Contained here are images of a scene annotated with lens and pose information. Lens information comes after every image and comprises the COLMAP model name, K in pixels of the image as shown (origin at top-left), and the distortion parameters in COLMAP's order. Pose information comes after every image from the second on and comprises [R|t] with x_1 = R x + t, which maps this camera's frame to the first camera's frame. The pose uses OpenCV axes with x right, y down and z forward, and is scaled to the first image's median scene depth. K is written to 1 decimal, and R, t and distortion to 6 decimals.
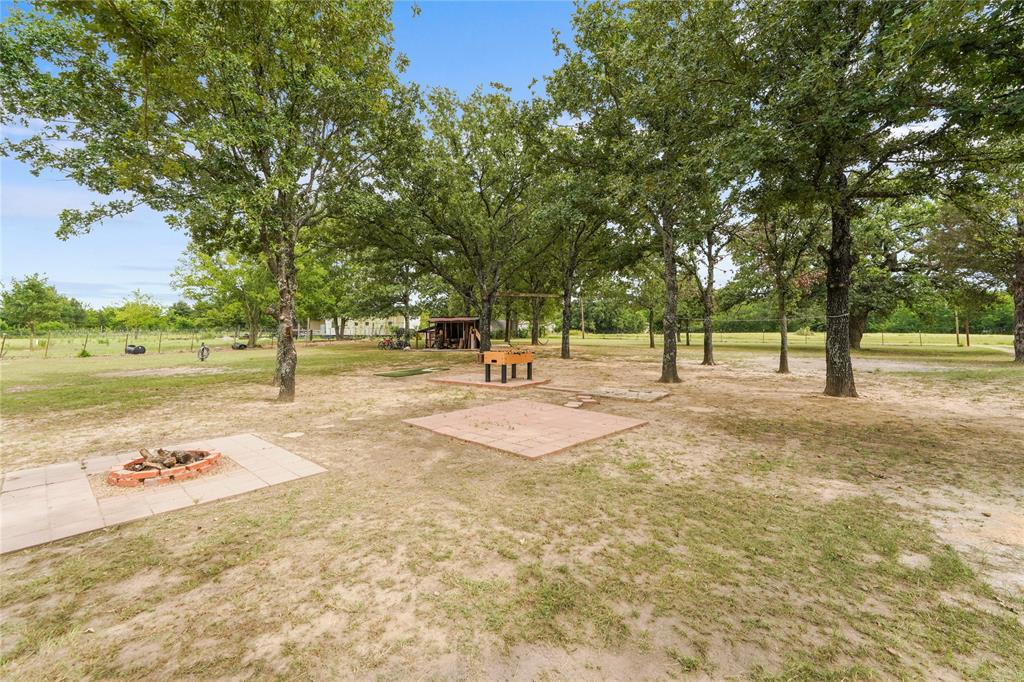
lens RADIAL K [[408.0, 0, 506.9], [0, 408.0, 335.3], [0, 0, 1]] dist [0.009729, -0.001926]
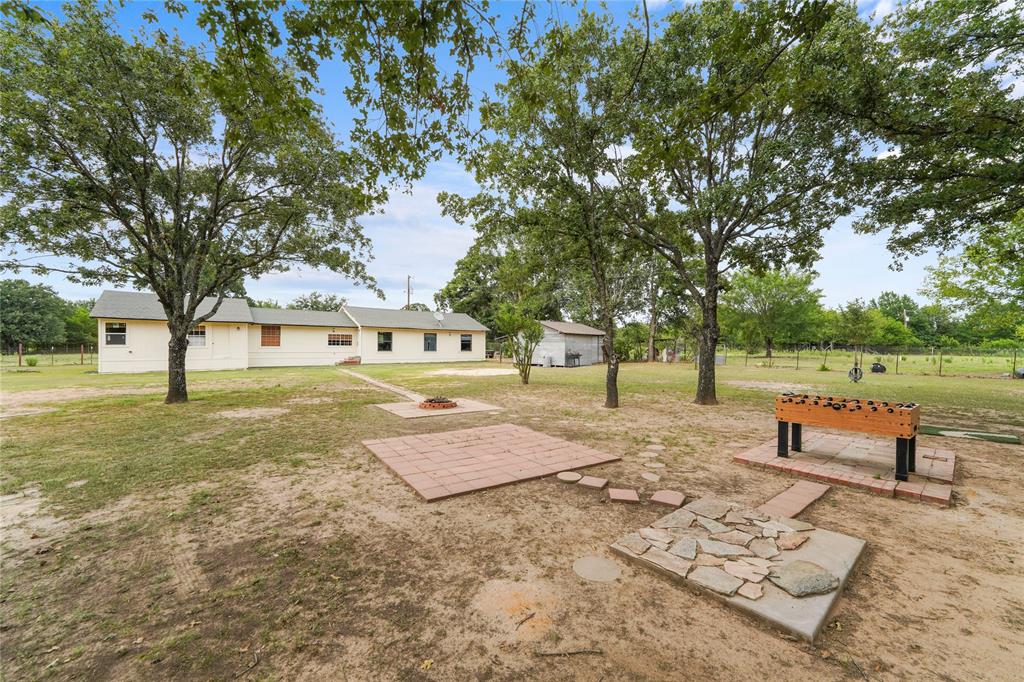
lens RADIAL K [[408.0, 0, 505.9], [0, 408.0, 342.5], [0, 0, 1]] dist [0.009729, -0.001926]
pose [[-0.191946, -0.002795, -0.981402, 1.340153], [-0.022426, 0.999747, 0.001539, -0.046952], [0.981149, 0.022304, -0.191960, 1.764038]]
